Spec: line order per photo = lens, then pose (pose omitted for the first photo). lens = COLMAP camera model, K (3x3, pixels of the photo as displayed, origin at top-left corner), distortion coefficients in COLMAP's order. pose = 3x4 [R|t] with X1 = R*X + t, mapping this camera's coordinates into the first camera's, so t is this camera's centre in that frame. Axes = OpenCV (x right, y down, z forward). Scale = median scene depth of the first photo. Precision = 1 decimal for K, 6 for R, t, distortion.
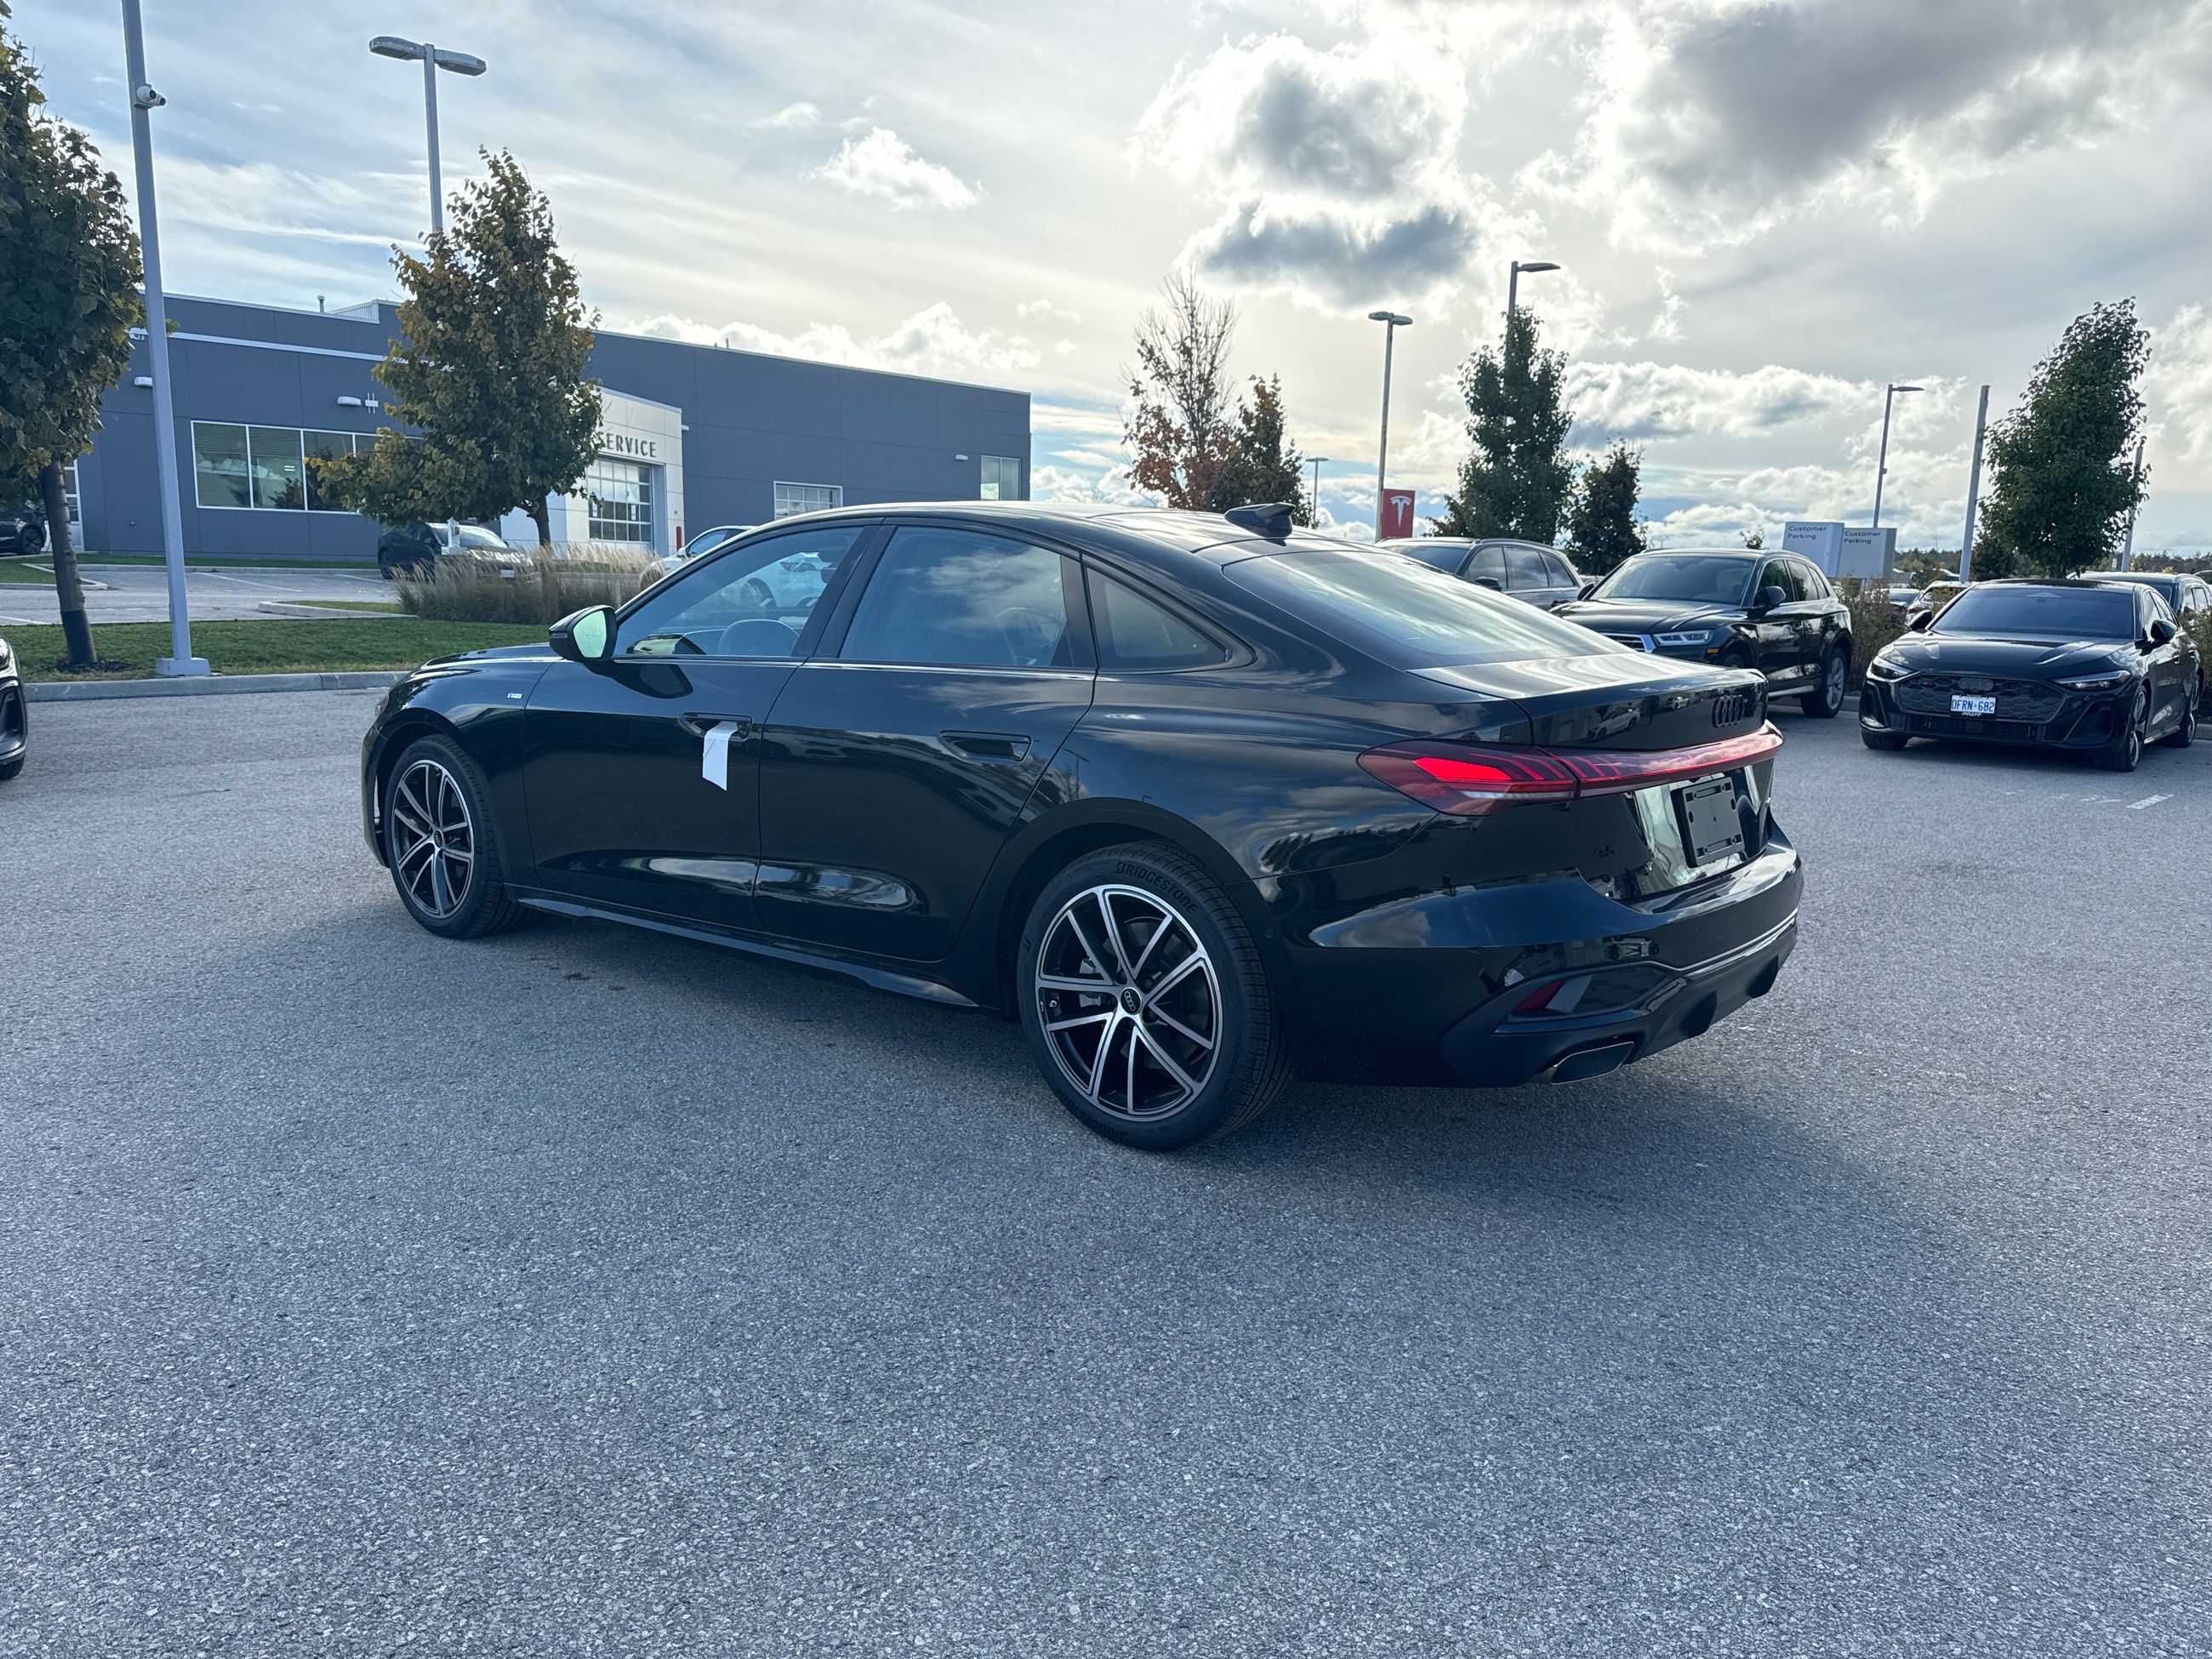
lens RADIAL K [[1558.5, 0, 1106.0], [0, 1558.5, 829.5], [0, 0, 1]] dist [0.081213, -0.105684]
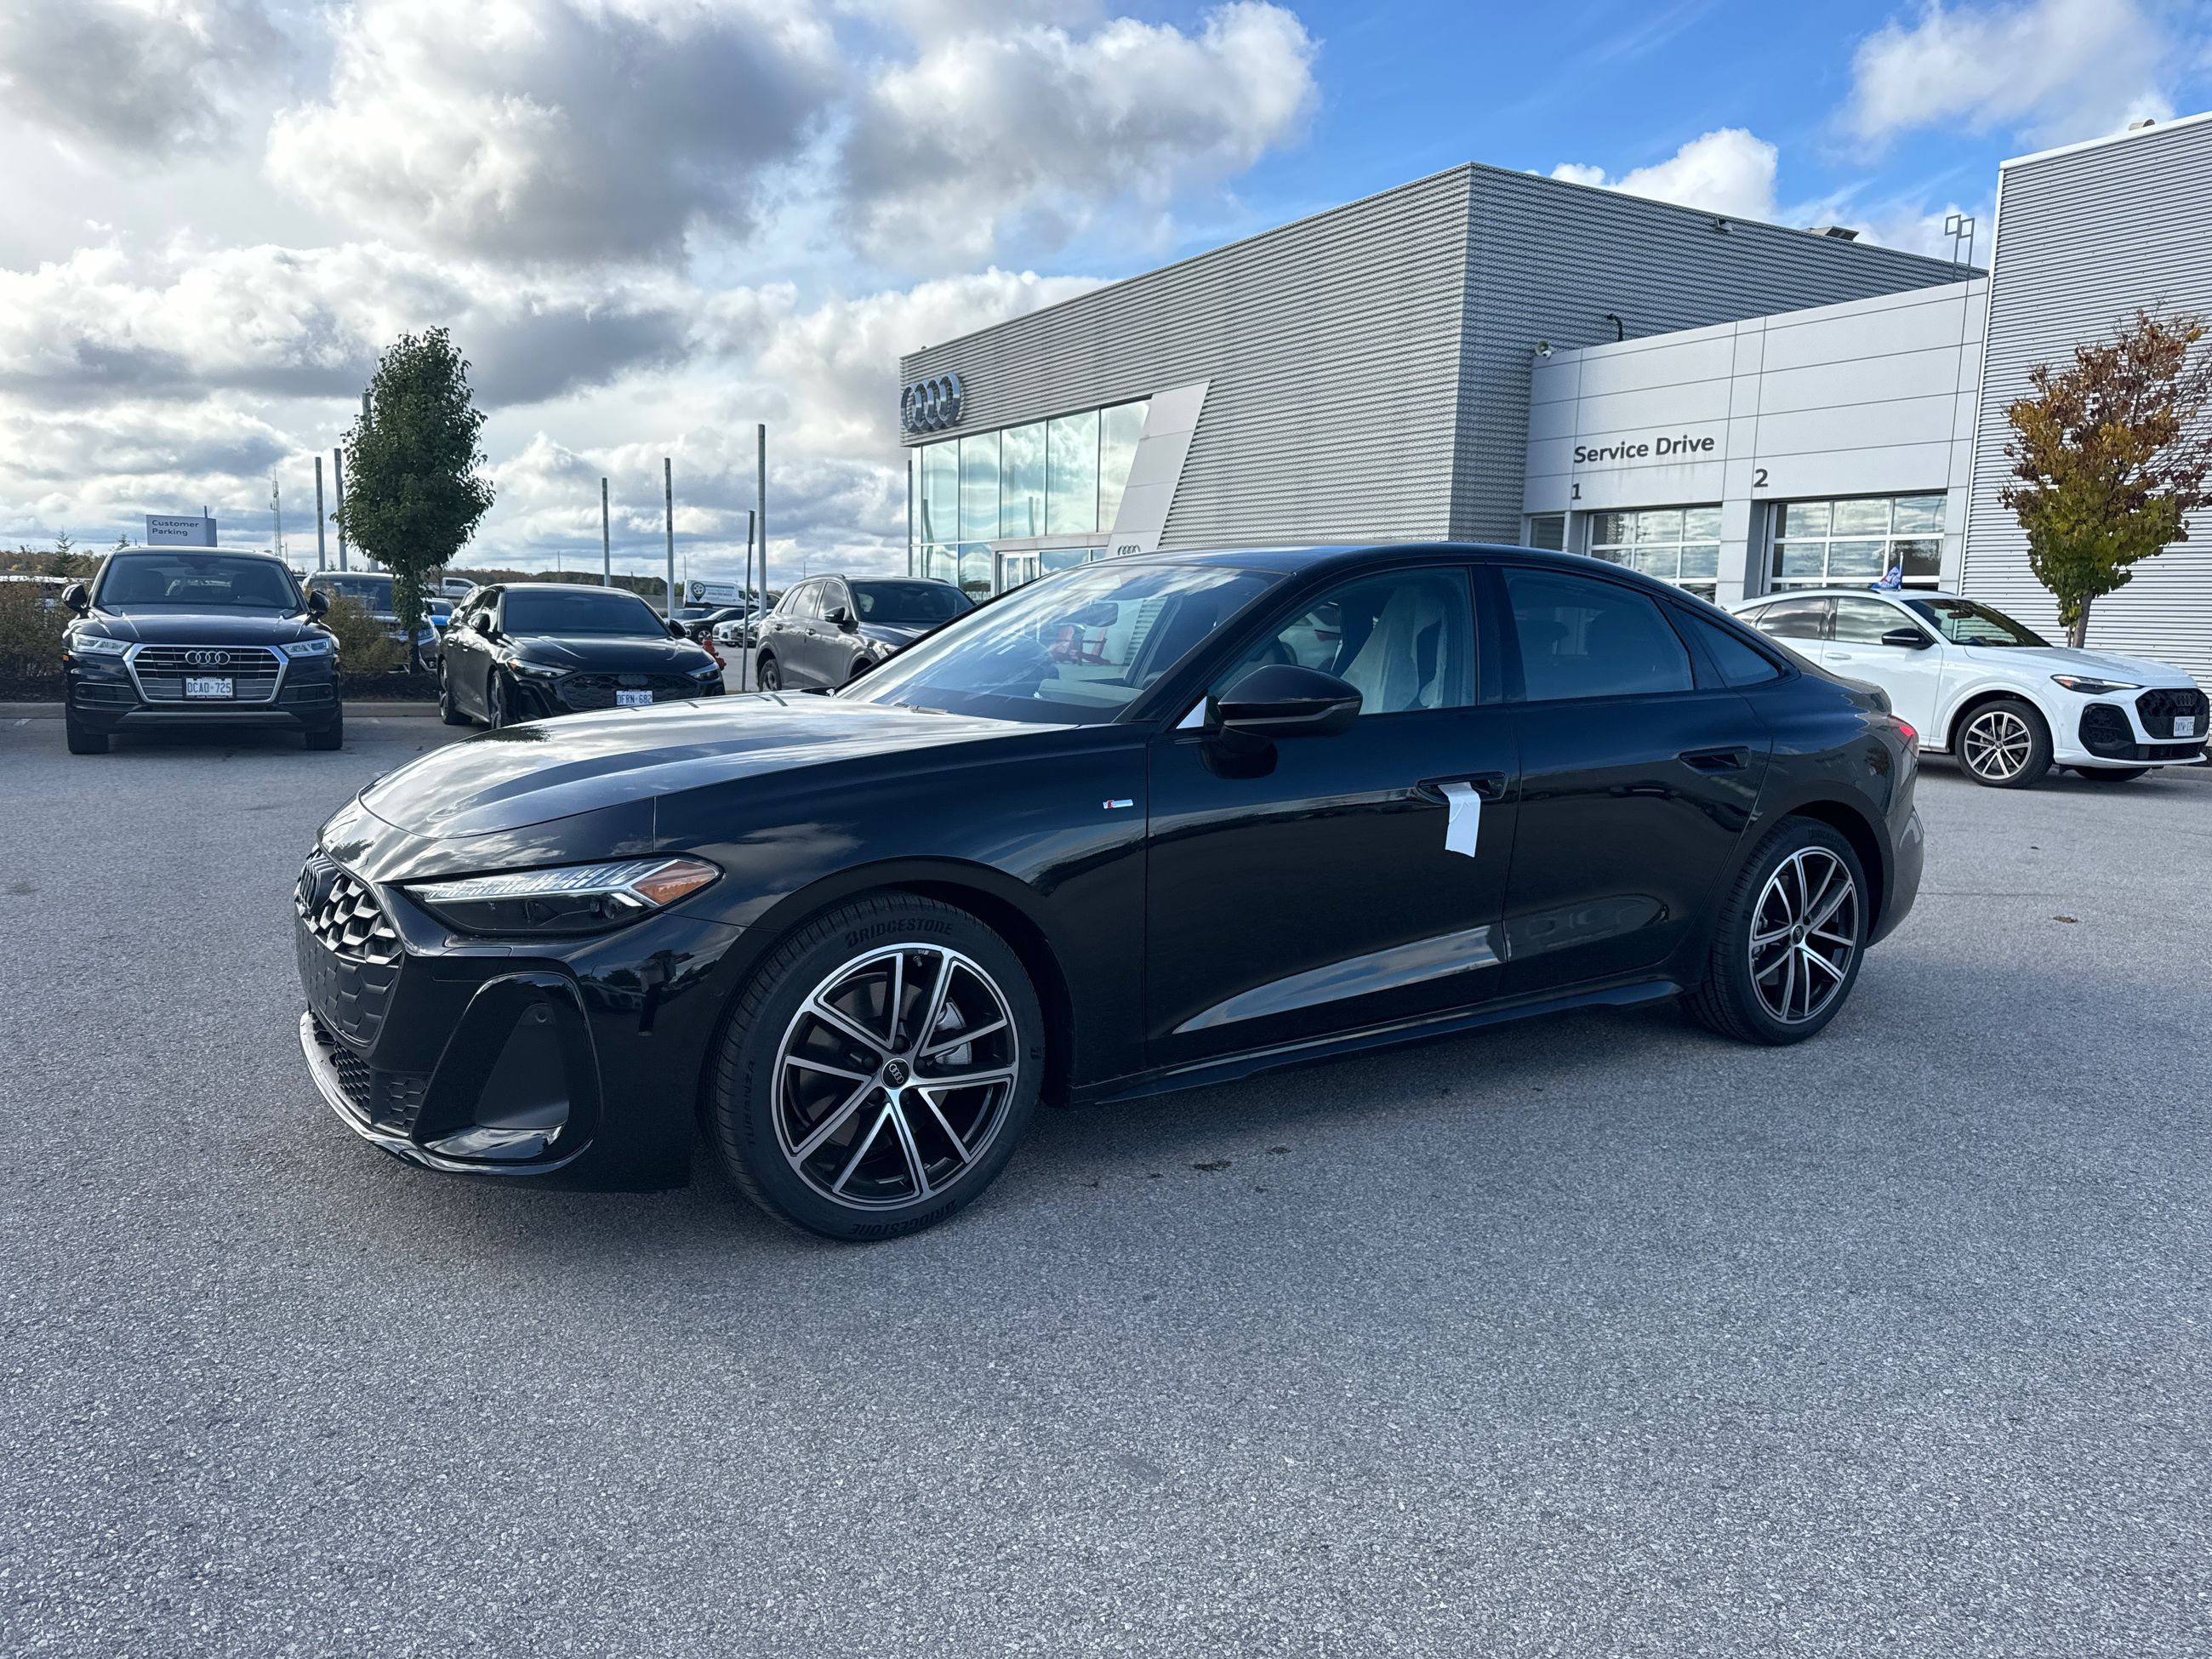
lens RADIAL K [[1539.7, 0, 1066.7], [0, 1539.7, 863.2], [0, 0, 1]] dist [0.108324, -0.177476]
pose [[0.323899, -0.167988, 0.931058, -0.209430], [0.140803, 0.981710, 0.128144, -0.030752], [-0.935555, 0.089590, 0.341628, 0.166048]]
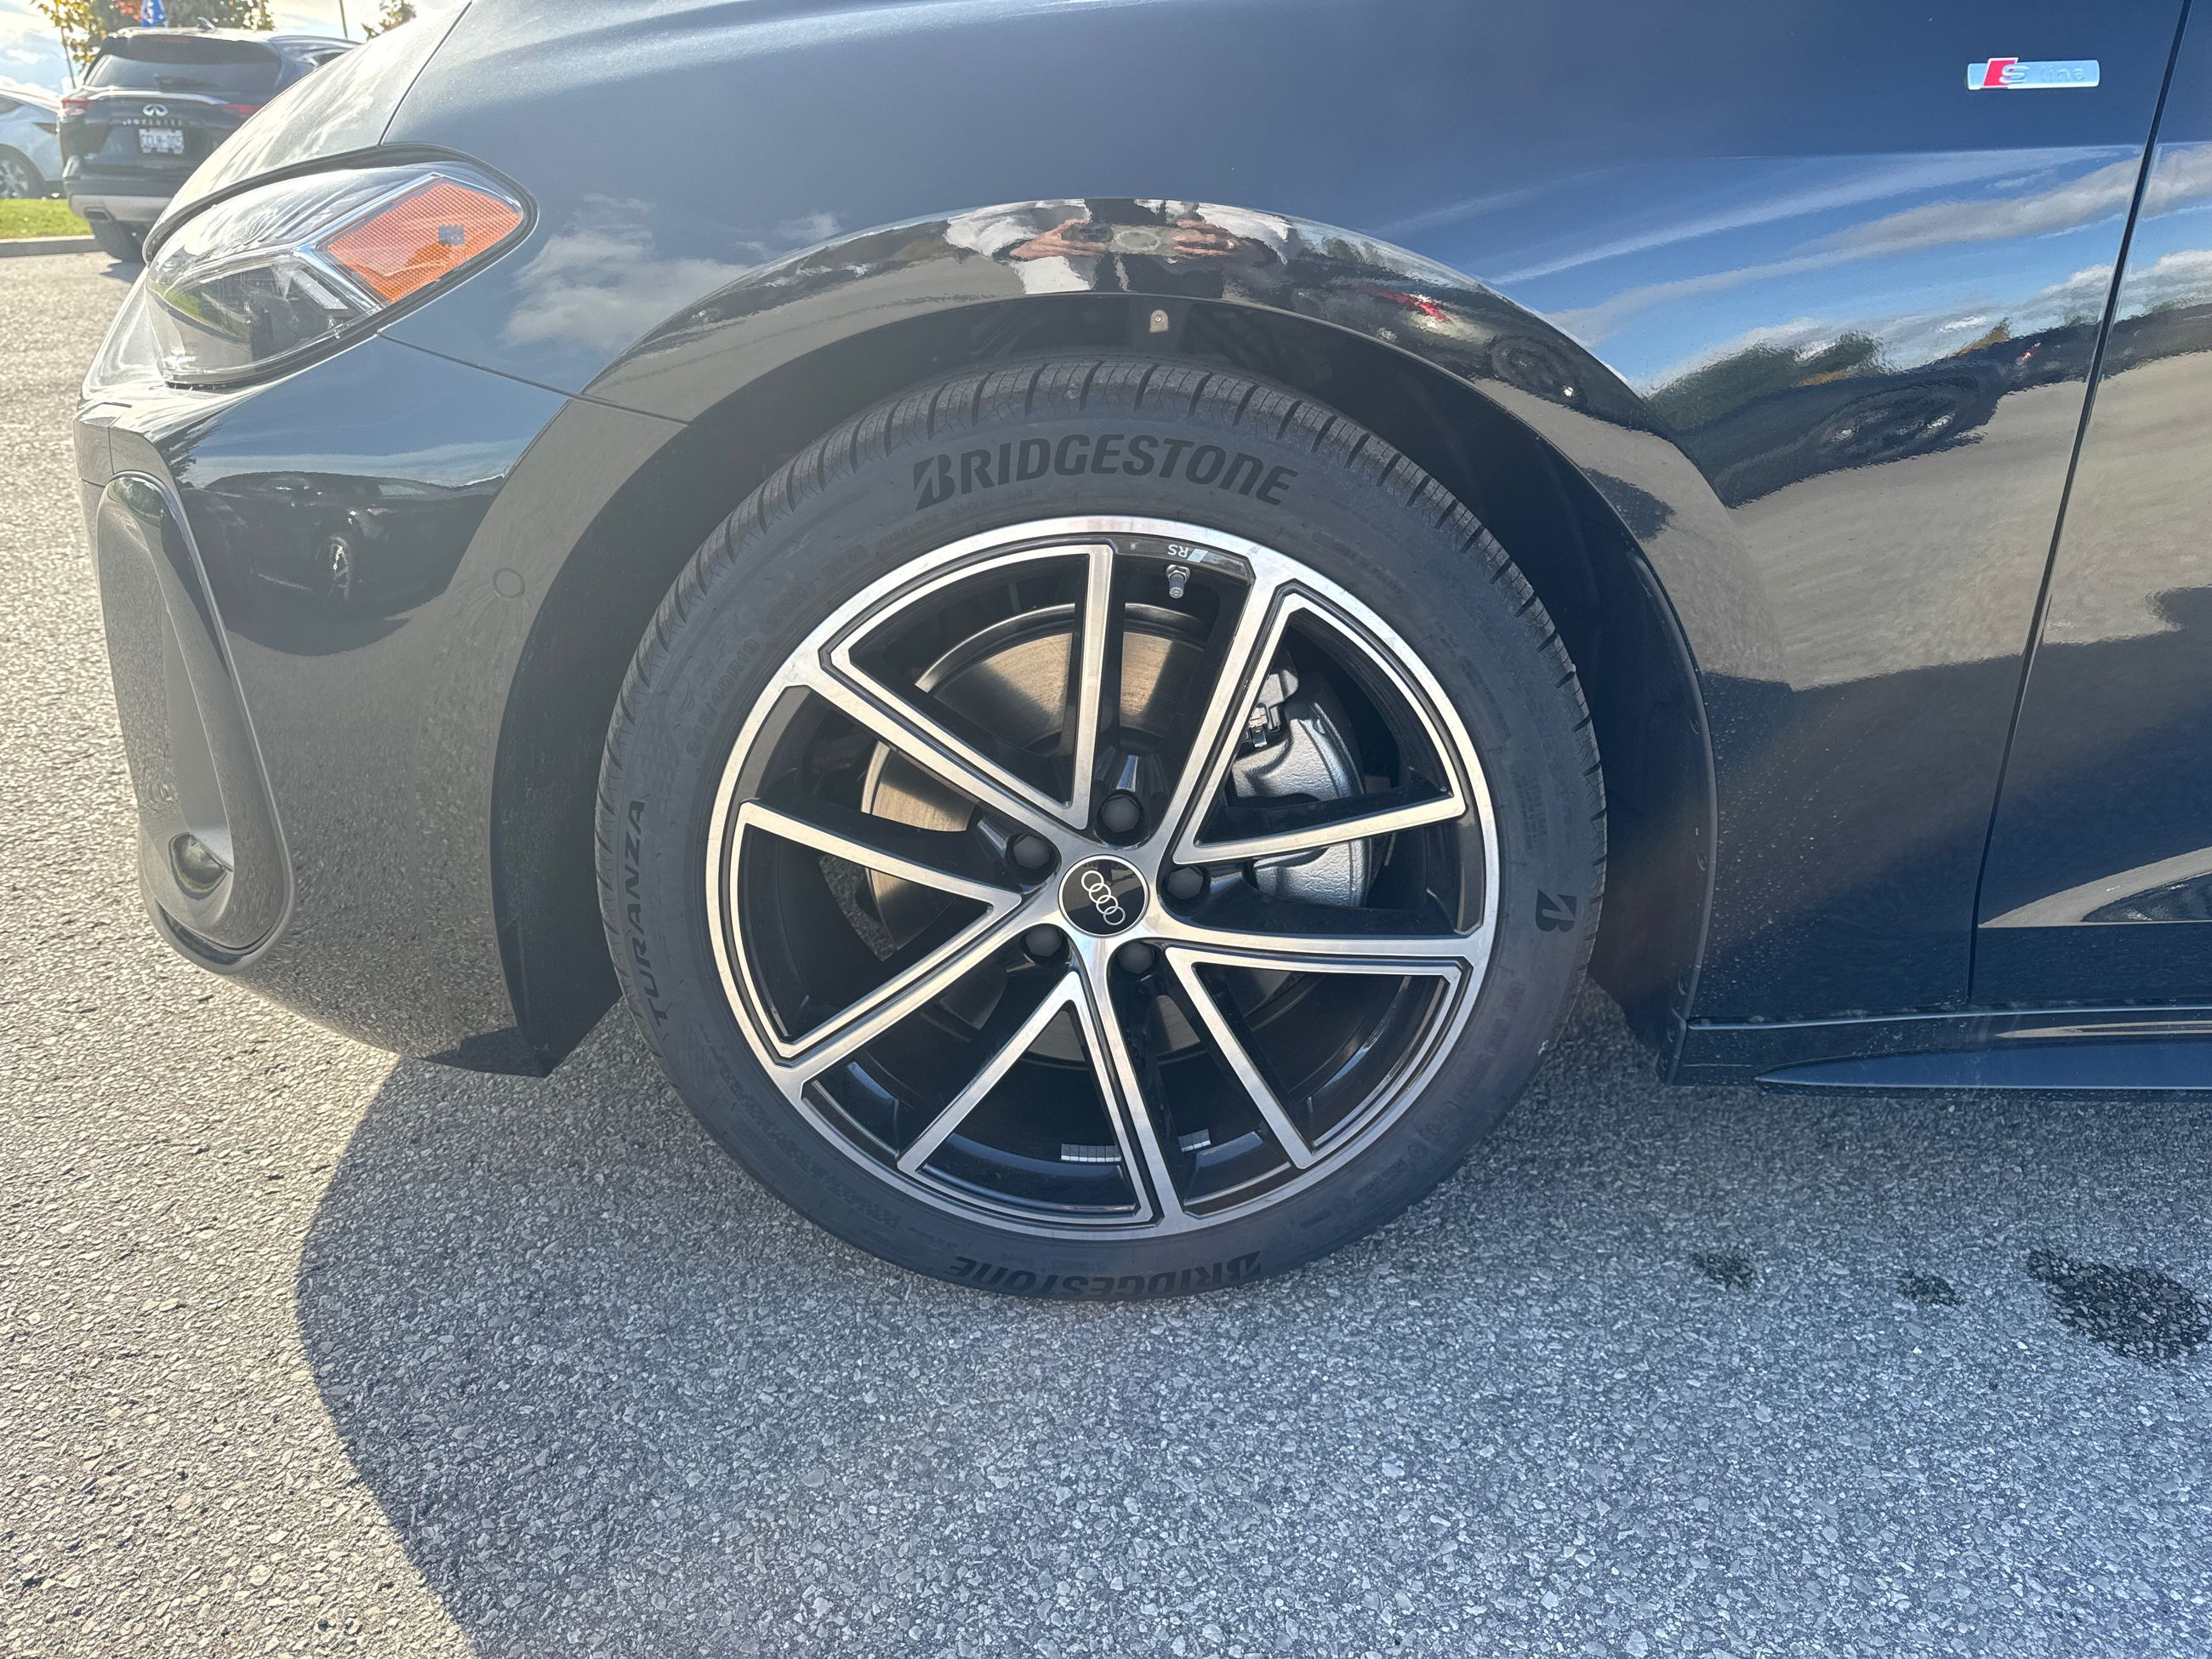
lens RADIAL K [[1599.6, 0, 1119.5], [0, 1599.6, 821.1], [0, 0, 1]] dist [0.037209, -0.041201]
pose [[0.763570, -0.257901, 0.591986, -0.122351], [0.100565, 0.953087, 0.285503, -0.014062], [-0.637845, -0.158469, 0.753685, 0.190435]]
